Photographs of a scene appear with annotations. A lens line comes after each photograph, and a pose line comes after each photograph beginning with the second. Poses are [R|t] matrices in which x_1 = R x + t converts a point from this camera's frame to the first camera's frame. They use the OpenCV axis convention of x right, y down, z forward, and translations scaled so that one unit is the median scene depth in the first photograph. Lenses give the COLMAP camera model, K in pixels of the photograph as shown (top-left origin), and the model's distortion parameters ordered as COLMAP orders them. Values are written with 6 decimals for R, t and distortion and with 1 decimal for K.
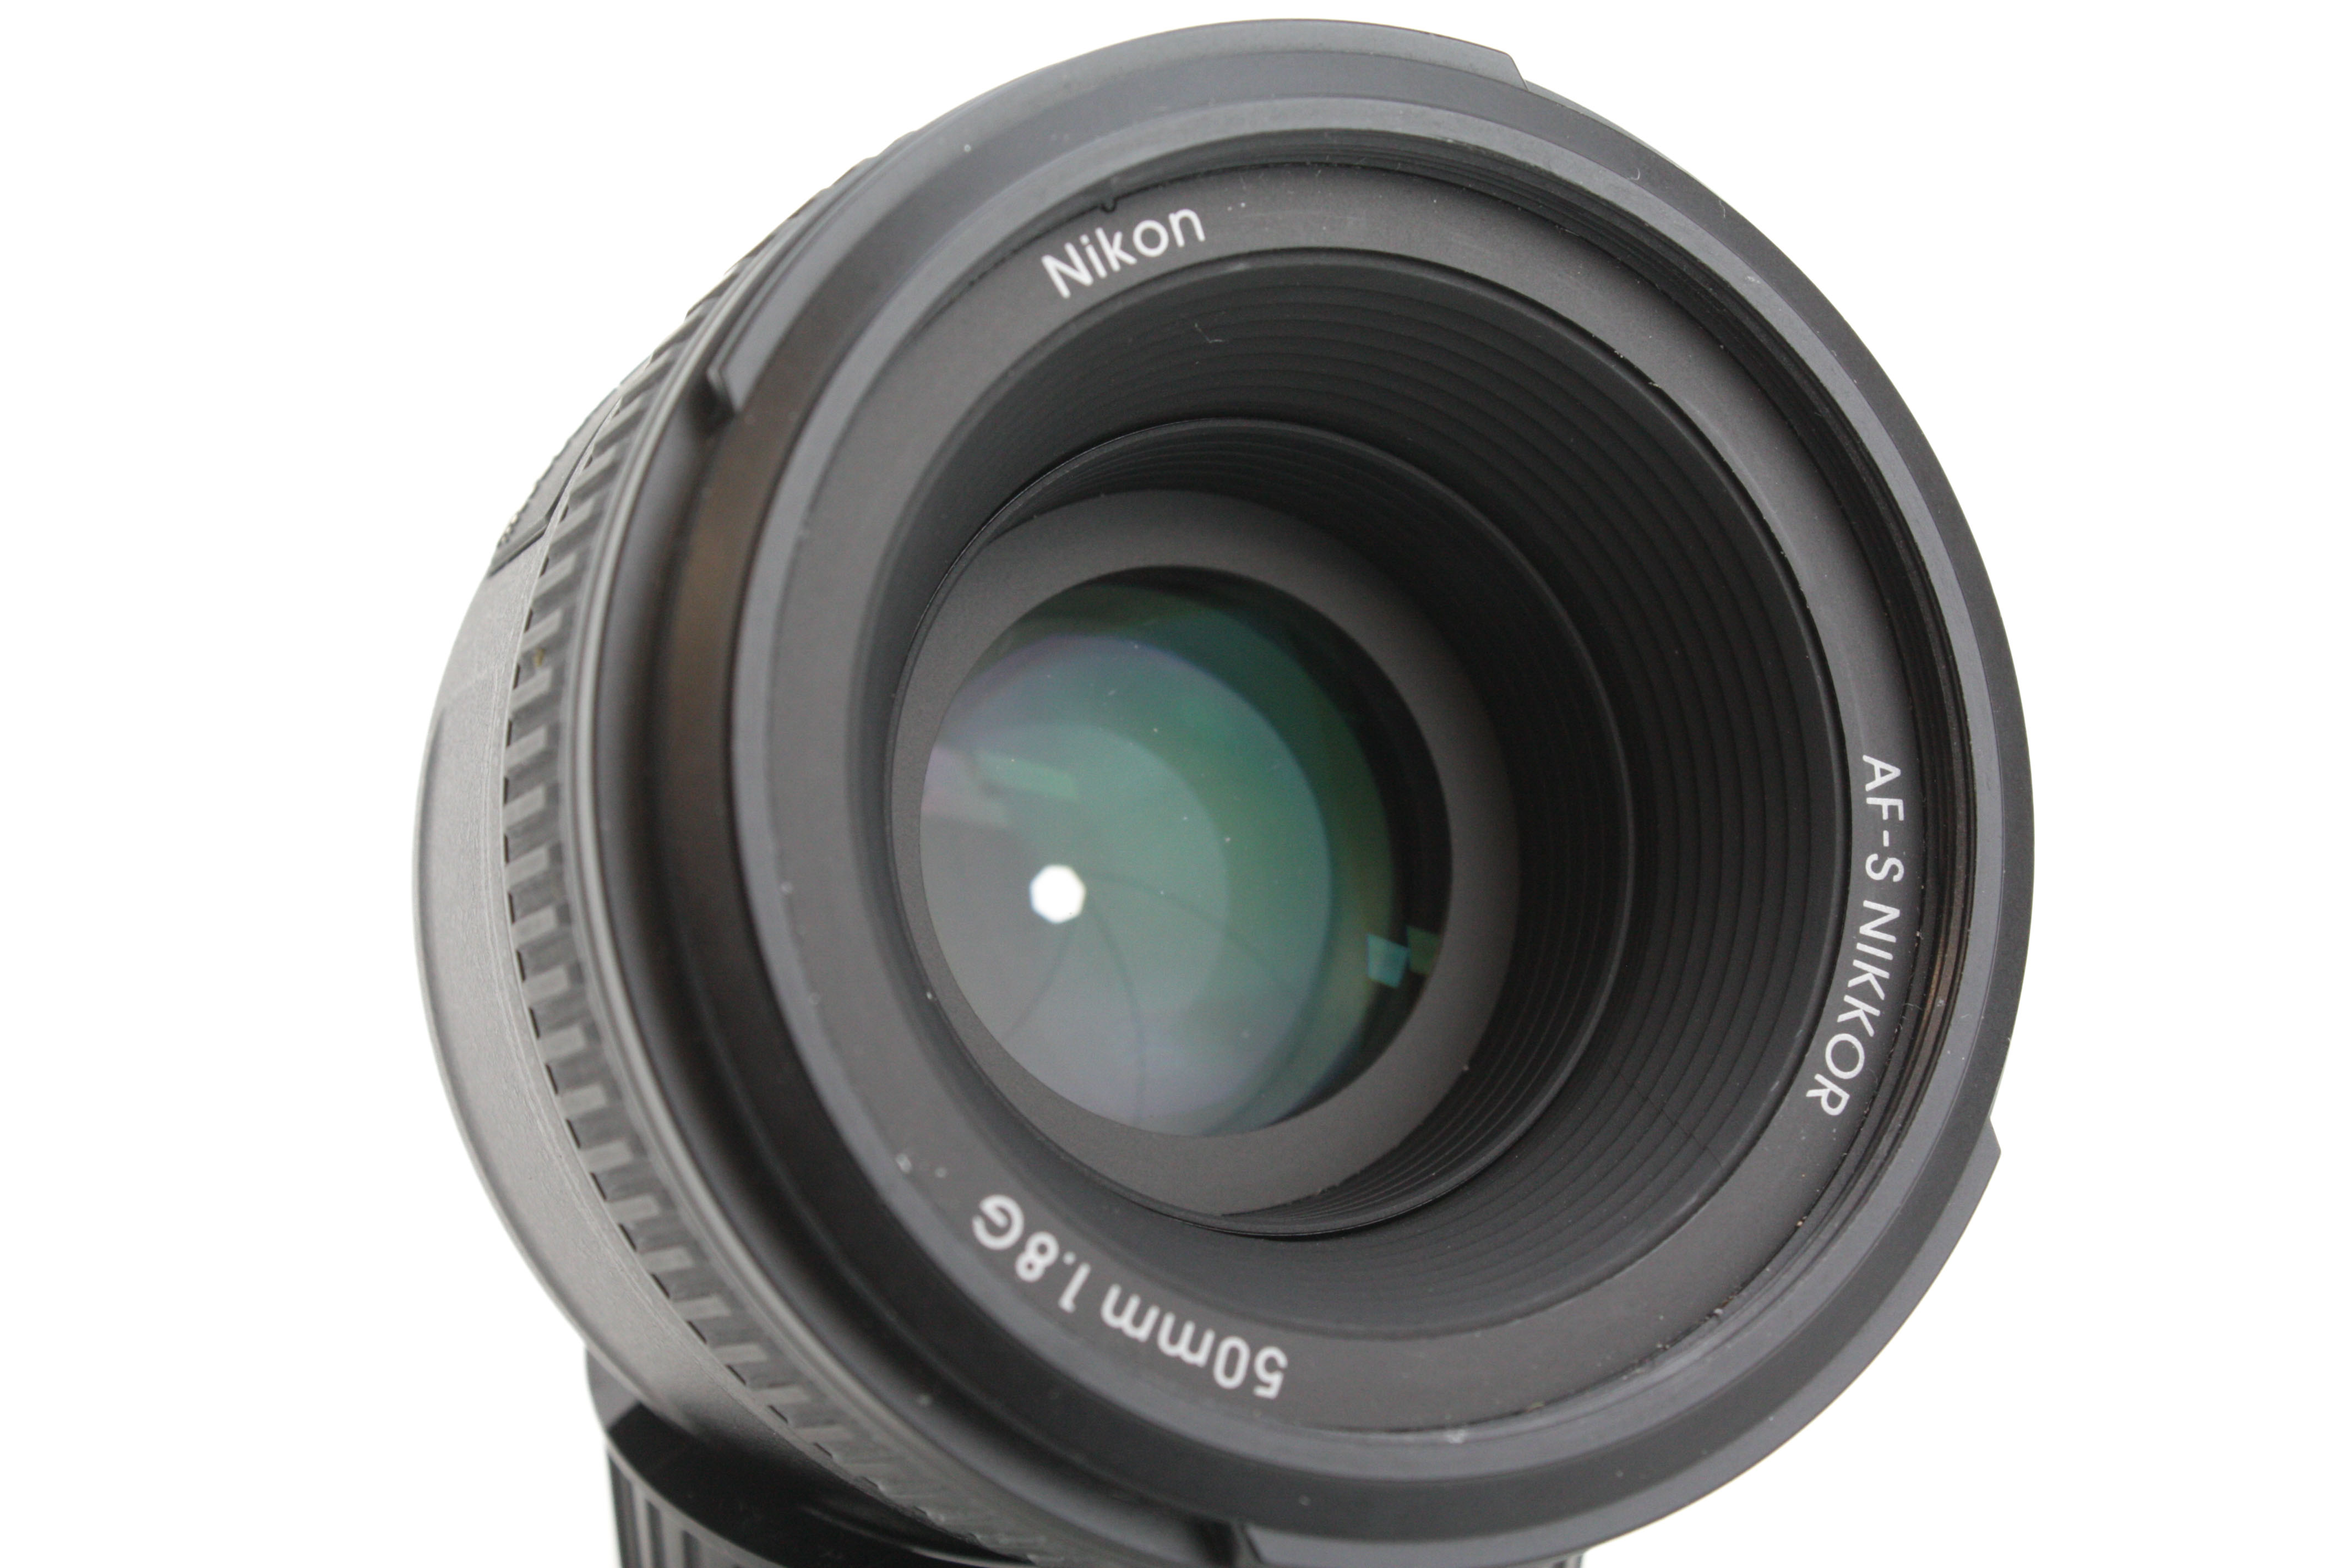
lens RADIAL K [[4881.6, 0, 1176.0], [0, 4881.6, 784.0], [0, 0, 1]] dist [0.094236, -4.853015]
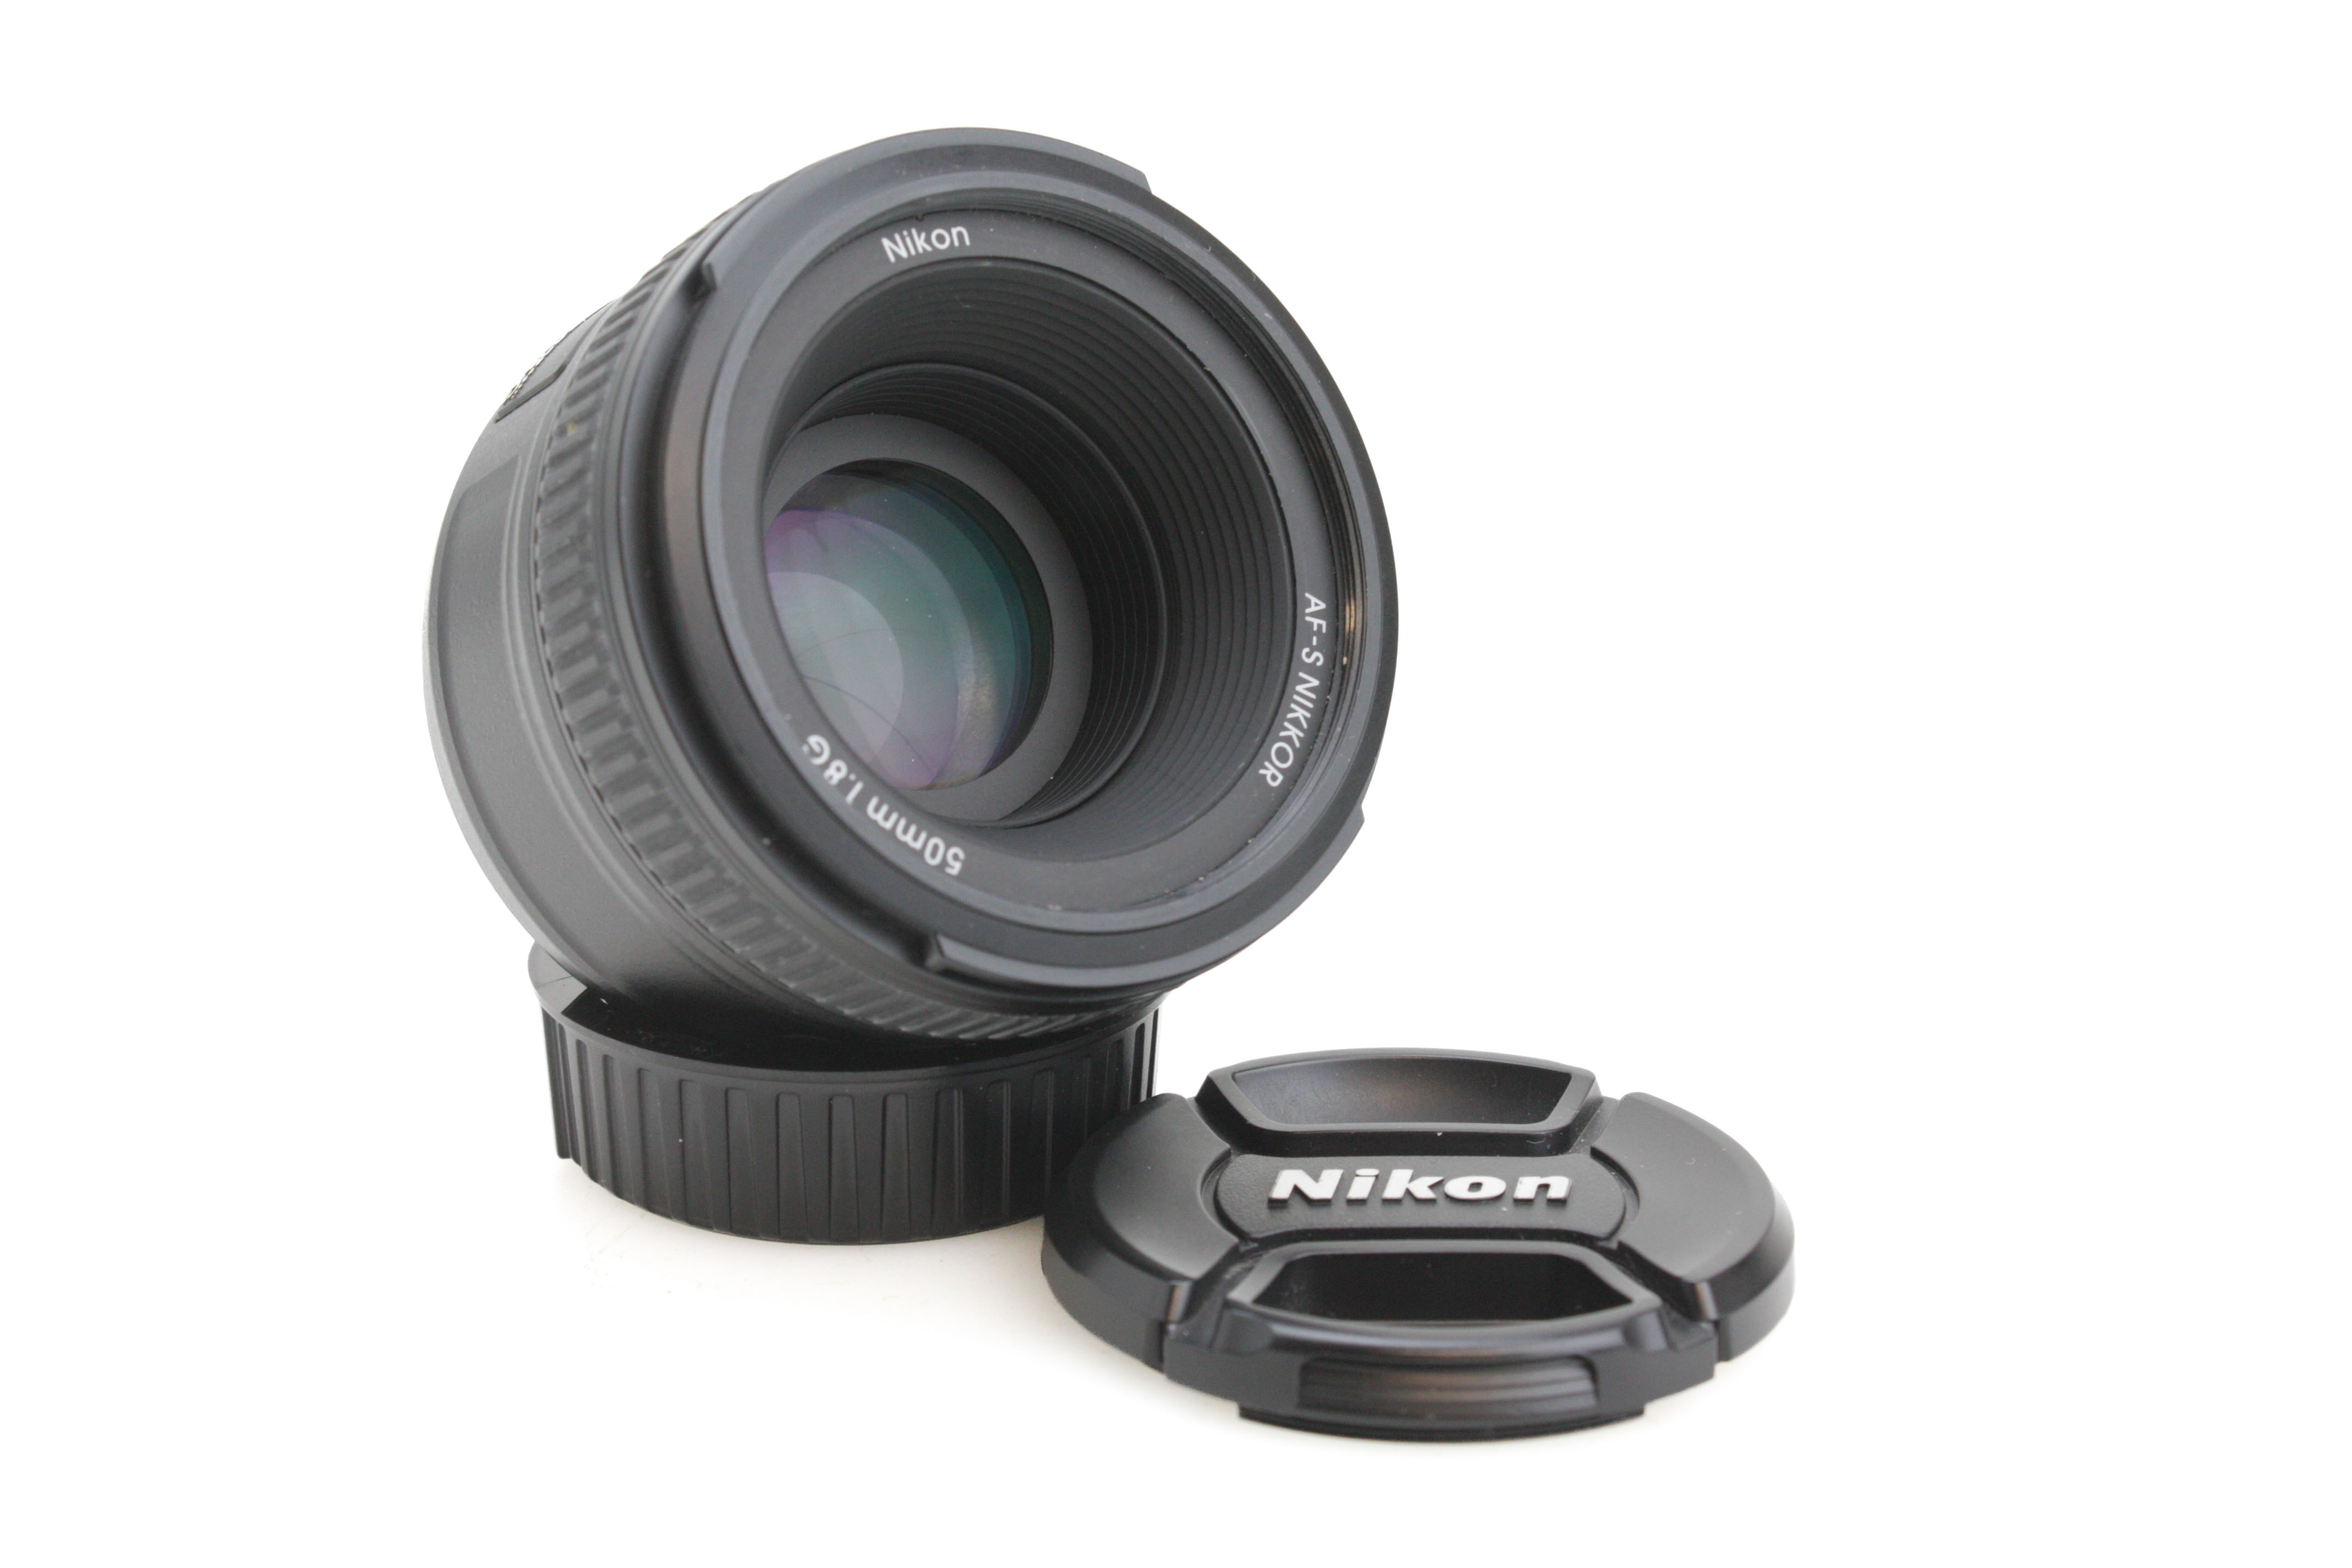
lens RADIAL K [[4881.6, 0, 1176.0], [0, 4881.6, 784.0], [0, 0, 1]] dist [0.094236, -4.853015]
pose [[0.984647, 0.107707, 0.137367, -0.142494], [-0.089762, 0.987344, -0.130746, 0.305859], [-0.149710, 0.116409, 0.981853, -0.724062]]
